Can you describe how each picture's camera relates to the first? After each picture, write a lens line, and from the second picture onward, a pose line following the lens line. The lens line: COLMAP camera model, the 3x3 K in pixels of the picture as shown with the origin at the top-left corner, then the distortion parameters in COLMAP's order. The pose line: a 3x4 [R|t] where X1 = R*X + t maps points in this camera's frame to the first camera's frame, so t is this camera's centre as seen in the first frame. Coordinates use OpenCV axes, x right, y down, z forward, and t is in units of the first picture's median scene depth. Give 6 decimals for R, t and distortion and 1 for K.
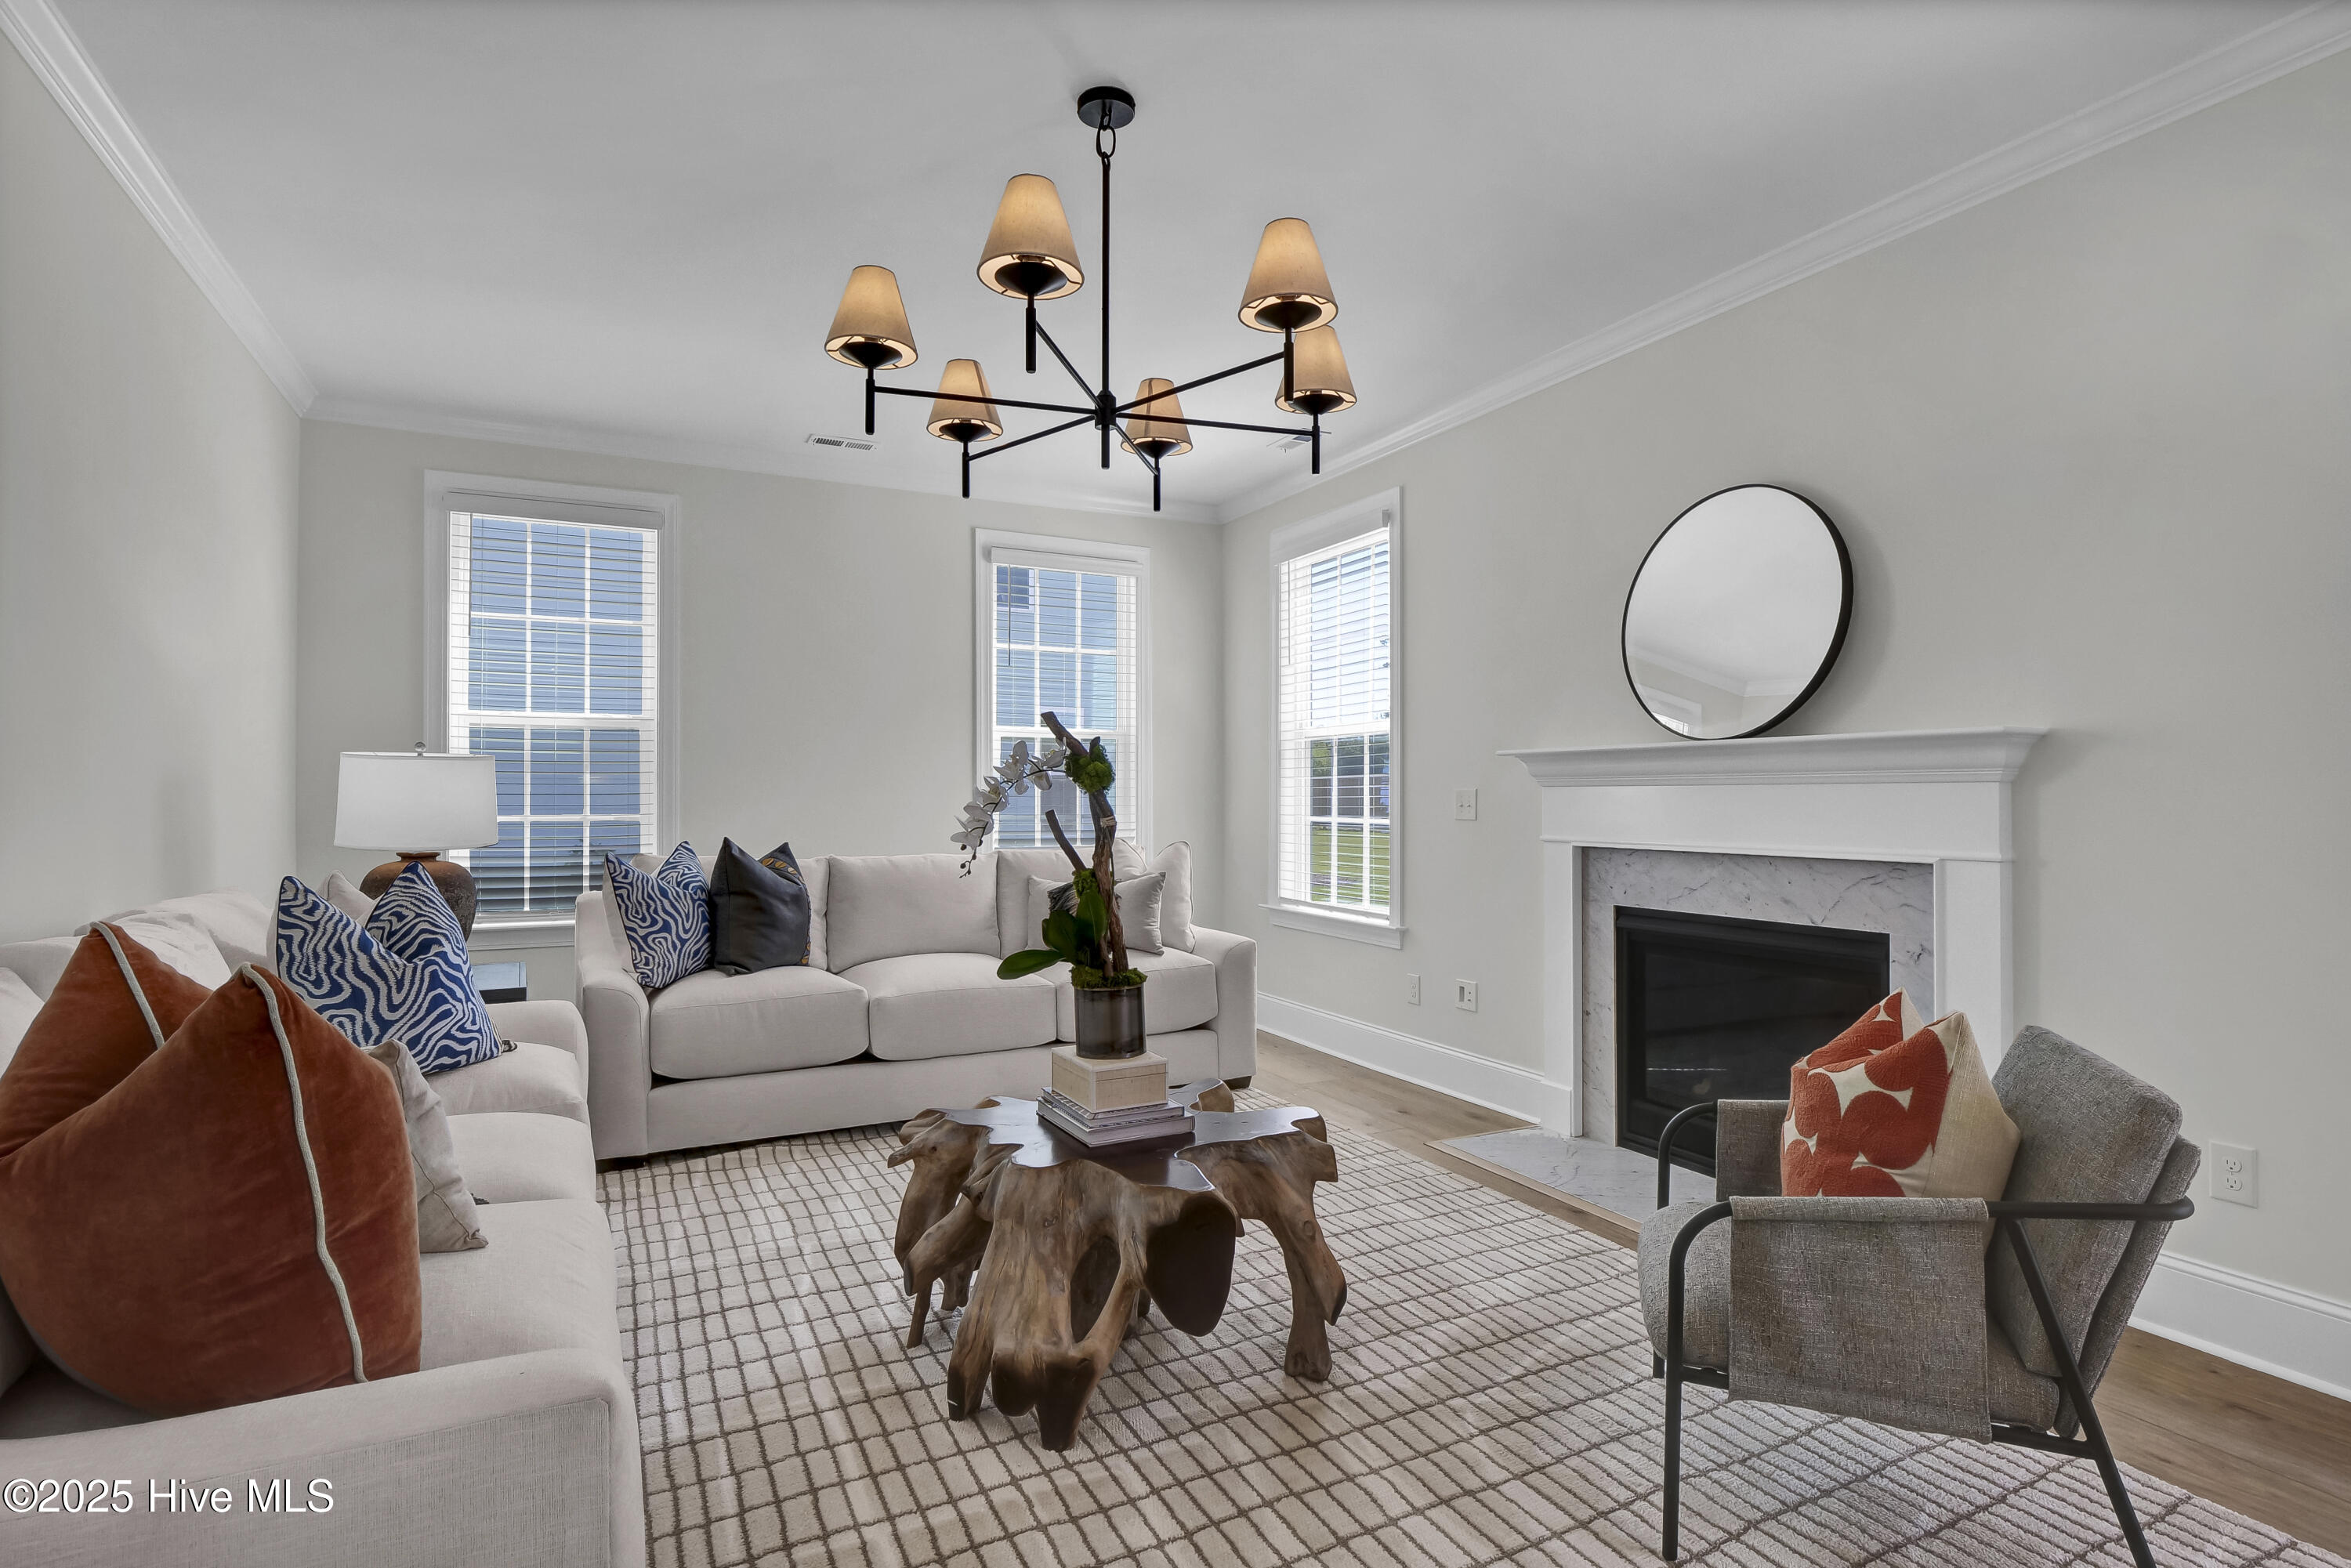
lens RADIAL K [[1166.1, 0, 1179.1], [0, 1166.1, 791.6], [0, 0, 1]] dist [-0.012023, -0.001577]
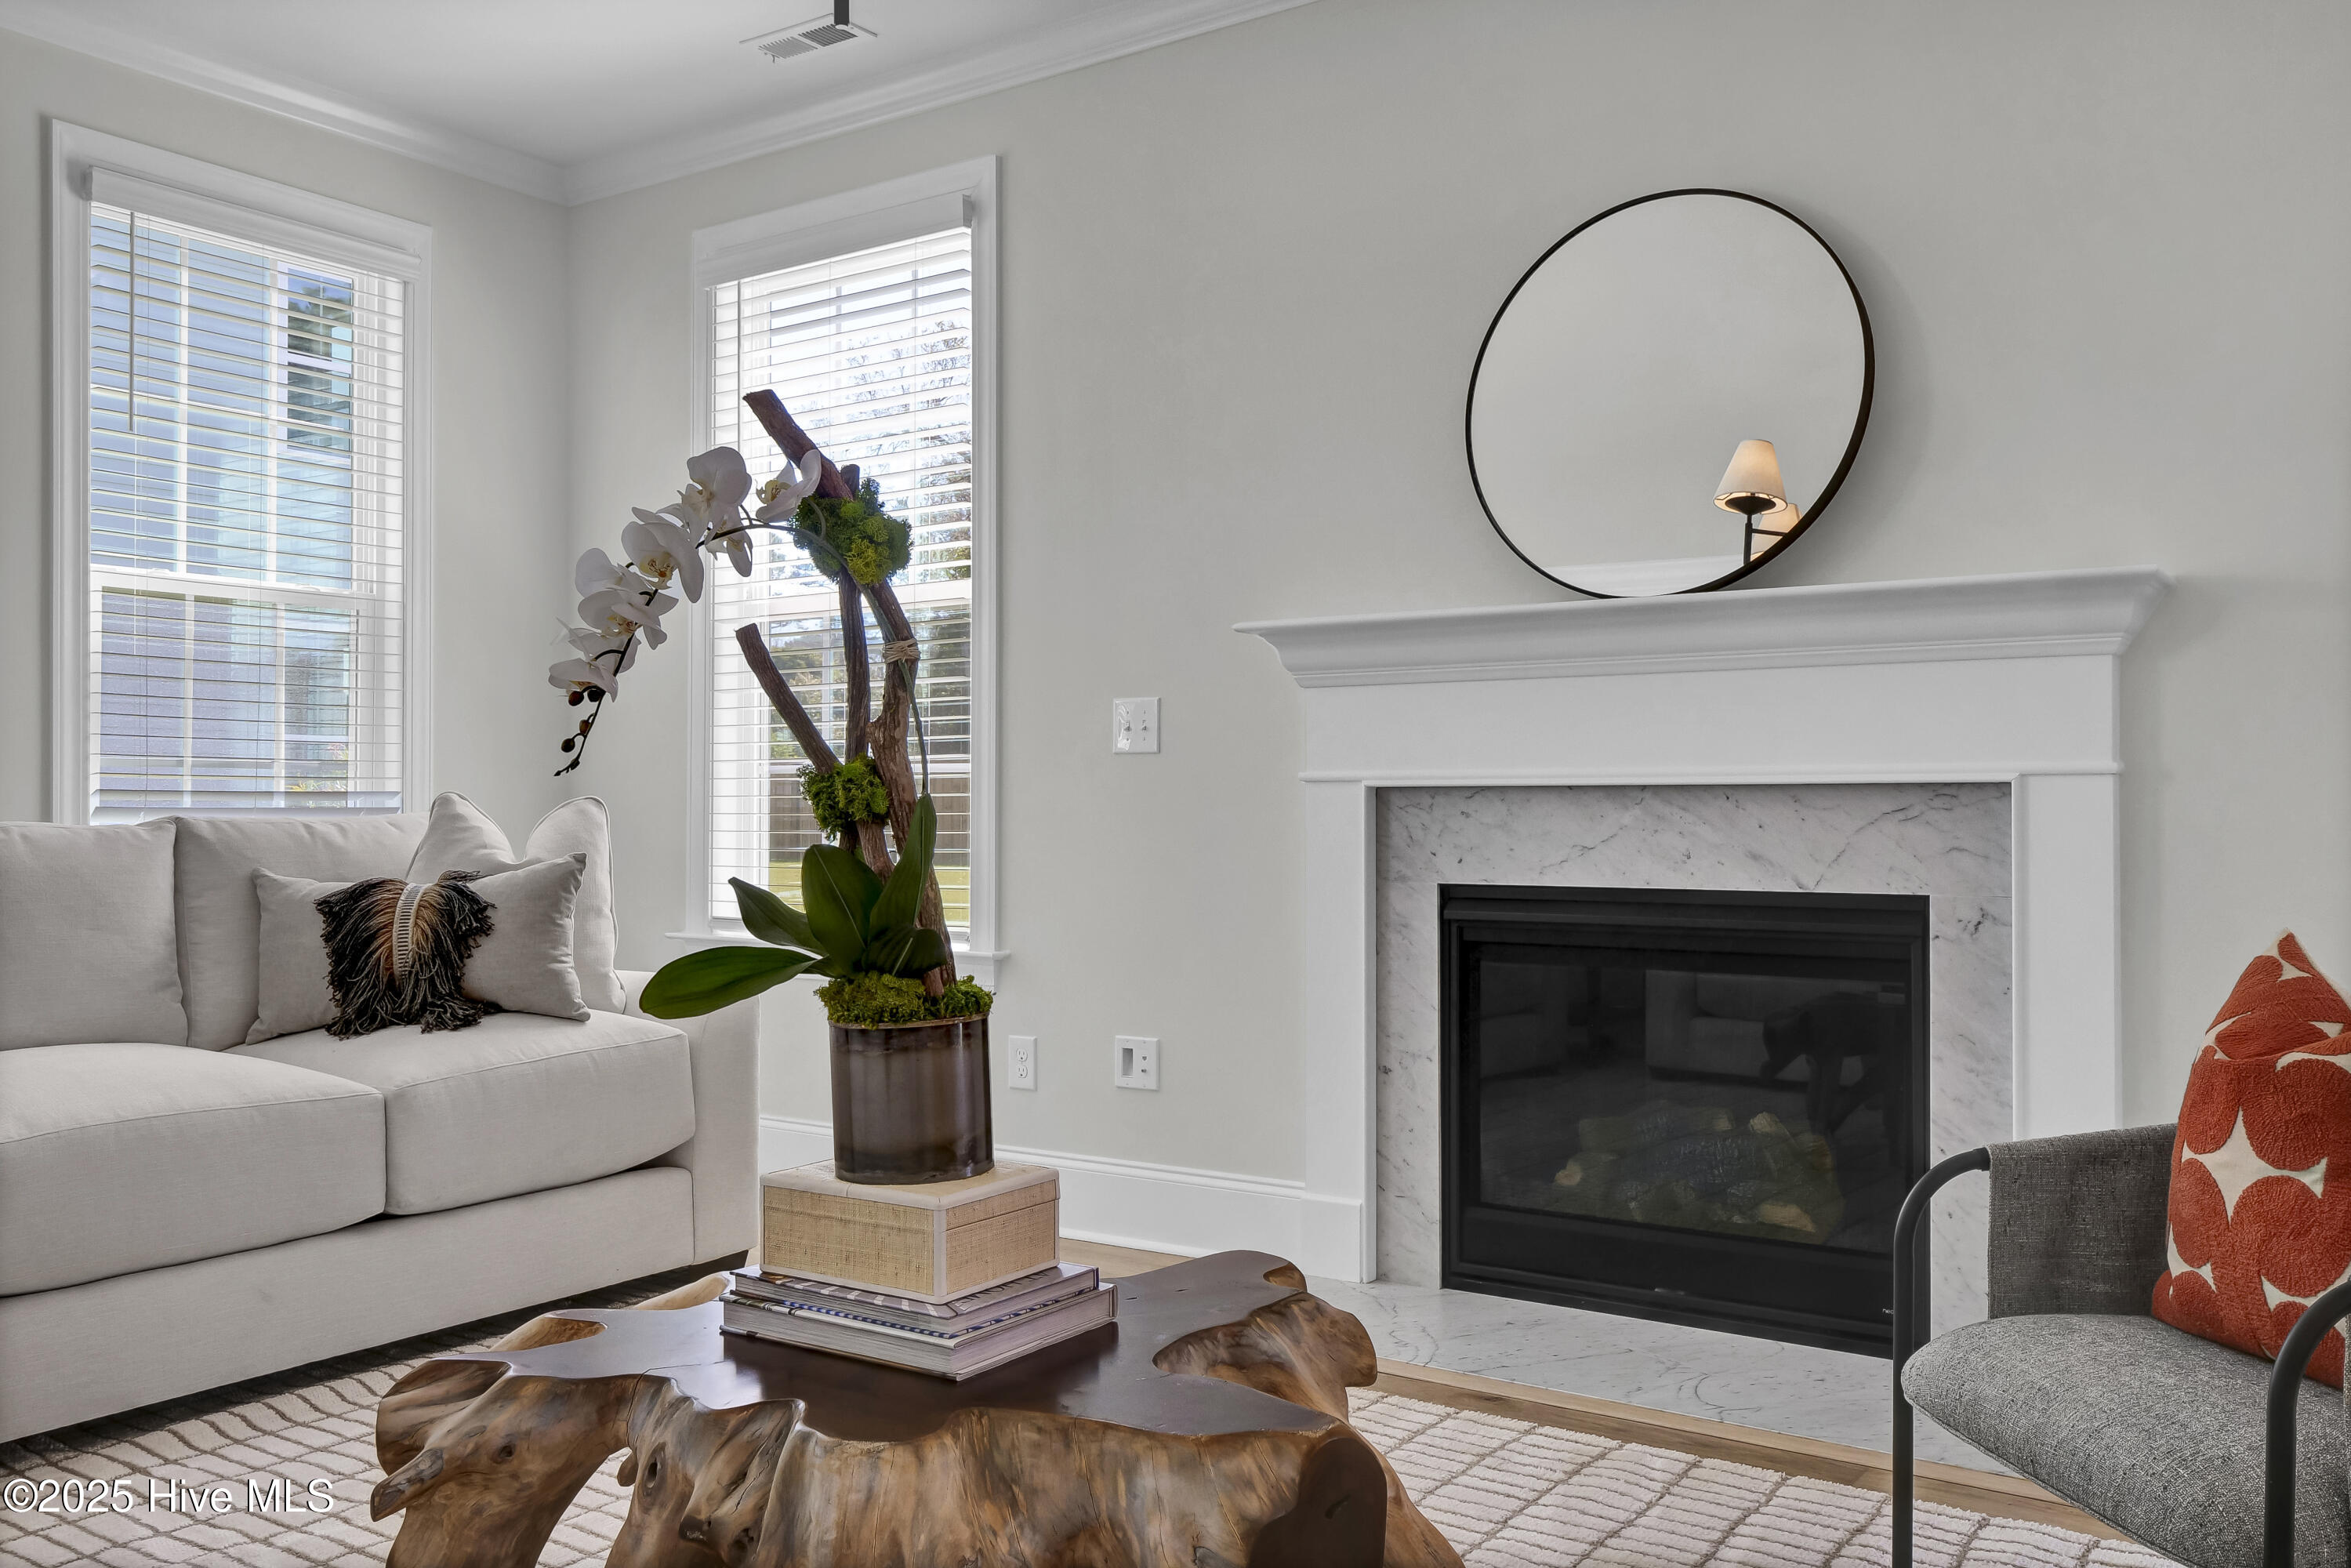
lens RADIAL K [[1909.0, 0, 1186.5], [0, 1909.0, 794.1], [0, 0, 1]] dist [0.004972, -0.009116]
pose [[0.878503, 0.002038, 0.477732, -0.228270], [-0.001576, 0.999998, -0.001367, 0.058853], [-0.477733, 0.000448, 0.878505, 0.224519]]
